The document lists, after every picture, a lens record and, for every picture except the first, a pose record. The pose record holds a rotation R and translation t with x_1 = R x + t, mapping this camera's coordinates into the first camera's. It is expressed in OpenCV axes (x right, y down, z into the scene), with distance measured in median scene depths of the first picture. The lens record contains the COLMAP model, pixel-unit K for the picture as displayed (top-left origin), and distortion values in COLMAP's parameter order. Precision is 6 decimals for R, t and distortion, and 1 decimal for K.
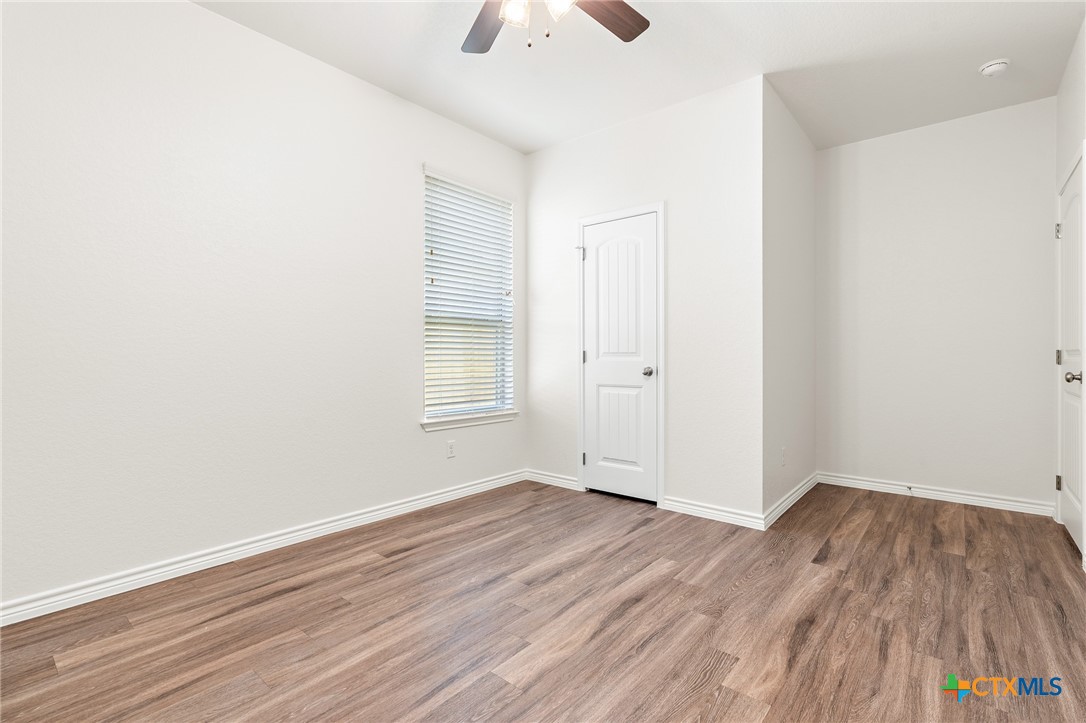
lens RADIAL K [[498.8, 0, 552.4], [0, 498.8, 364.2], [0, 0, 1]] dist [-0.008286, 0.002625]
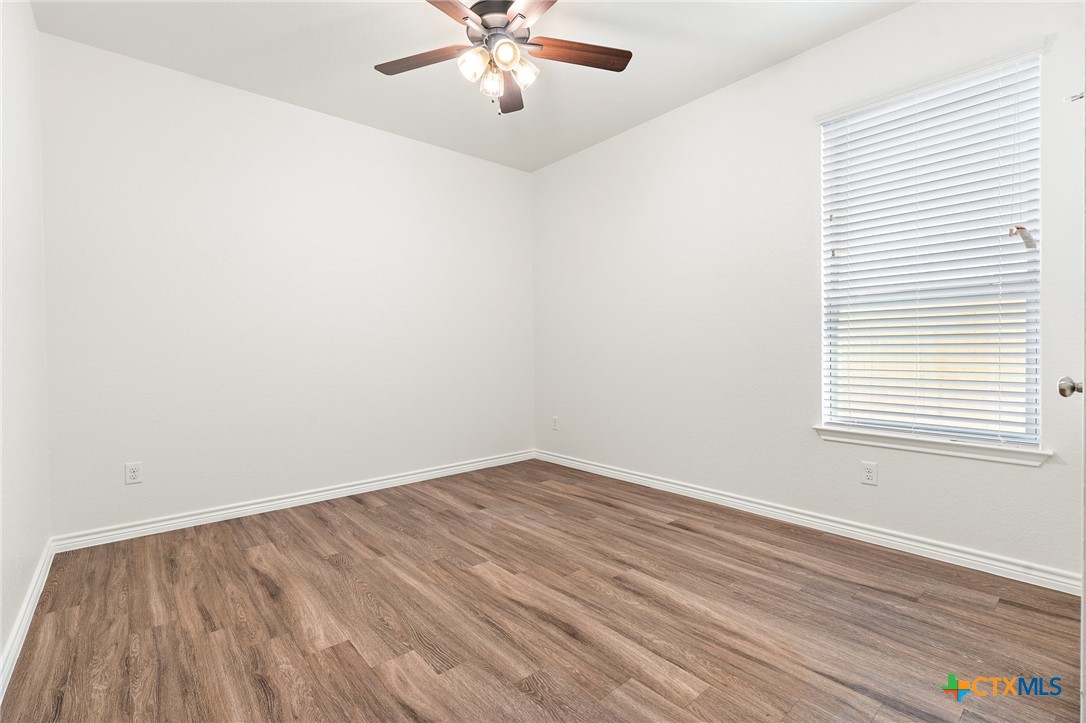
lens RADIAL K [[498.8, 0, 542.9], [0, 498.8, 364.5], [0, 0, 1]] dist [-0.008286, 0.002625]
pose [[-0.180704, 0.030503, -0.983064, 0.881251], [-0.005995, 0.999466, 0.032114, -0.016992], [0.983519, 0.011696, -0.180424, 0.959202]]
